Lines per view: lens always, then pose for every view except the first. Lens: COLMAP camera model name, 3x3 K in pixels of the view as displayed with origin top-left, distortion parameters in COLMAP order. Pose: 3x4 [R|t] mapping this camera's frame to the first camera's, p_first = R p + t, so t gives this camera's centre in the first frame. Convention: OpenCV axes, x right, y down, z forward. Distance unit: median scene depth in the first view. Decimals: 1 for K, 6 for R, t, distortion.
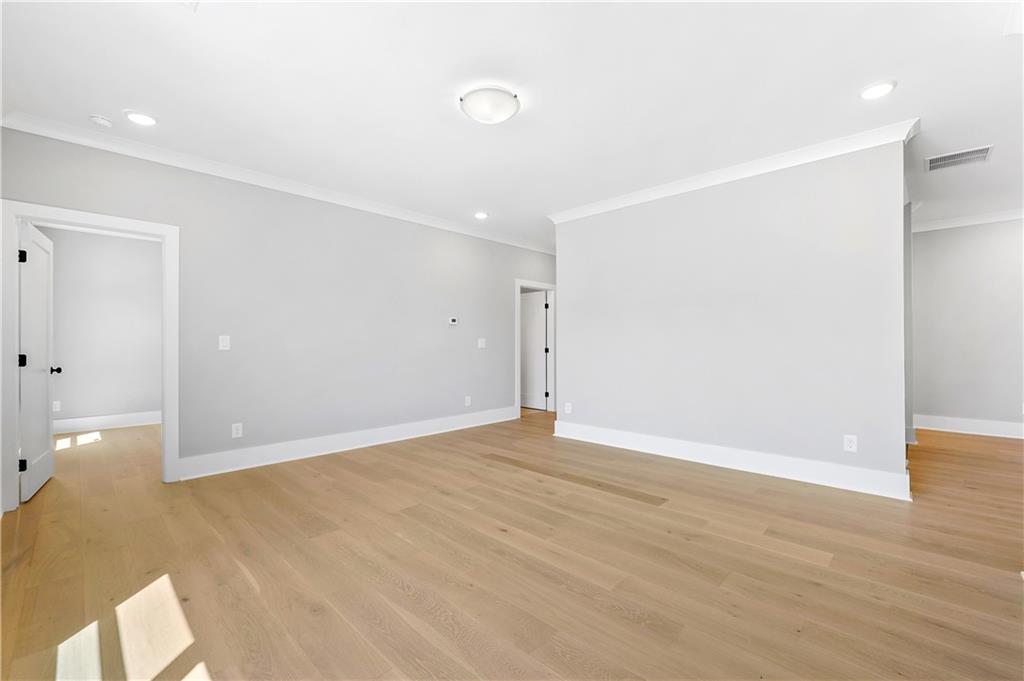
lens RADIAL K [[427.7, 0, 512.8], [0, 427.7, 340.1], [0, 0, 1]] dist [-0.007273, 0.001076]
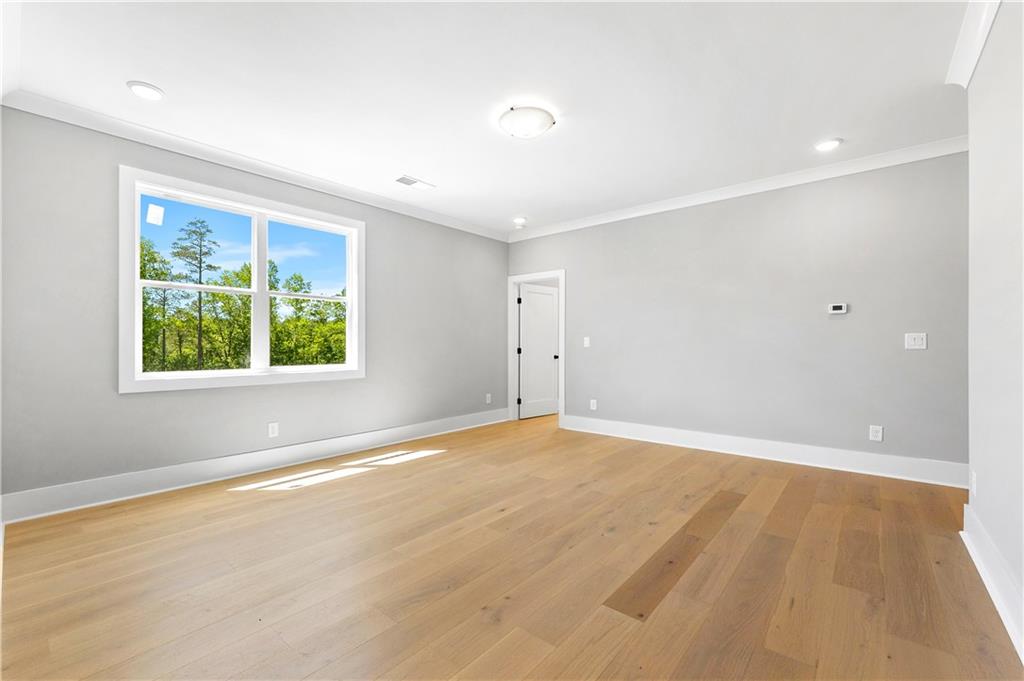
lens RADIAL K [[427.7, 0, 512.4], [0, 427.7, 343.0], [0, 0, 1]] dist [-0.007273, 0.001076]
pose [[0.057825, -0.001269, -0.998326, 0.829837], [0.011580, 0.999933, -0.000601, 0.006727], [0.998260, -0.011526, 0.057836, 0.729313]]
